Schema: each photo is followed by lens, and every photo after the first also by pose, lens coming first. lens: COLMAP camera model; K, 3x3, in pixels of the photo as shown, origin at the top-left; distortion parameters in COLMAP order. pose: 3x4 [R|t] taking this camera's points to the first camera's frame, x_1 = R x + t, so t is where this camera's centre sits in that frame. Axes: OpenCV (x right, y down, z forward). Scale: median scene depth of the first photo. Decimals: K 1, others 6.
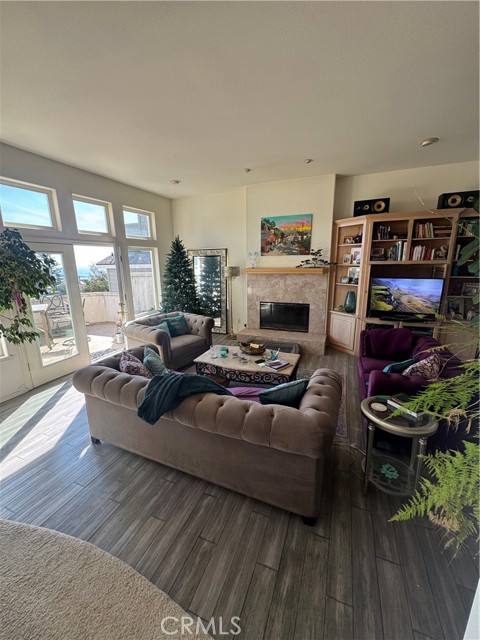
lens RADIAL K [[254.7, 0, 241.0], [0, 254.7, 319.6], [0, 0, 1]] dist [-0.002117, -0.000017]
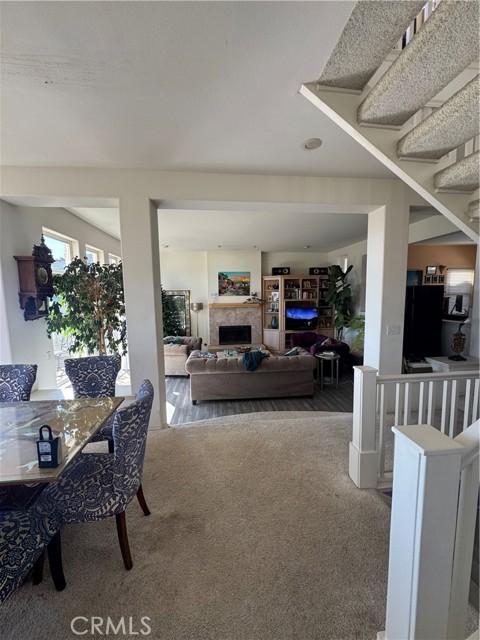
lens RADIAL K [[254.7, 0, 240.5], [0, 254.7, 320.2], [0, 0, 1]] dist [-0.002117, -0.000017]
pose [[0.880139, -0.045756, 0.472506, -0.579895], [0.105842, 0.989204, -0.101360, 0.065340], [-0.462767, 0.139222, 0.875479, -0.400211]]
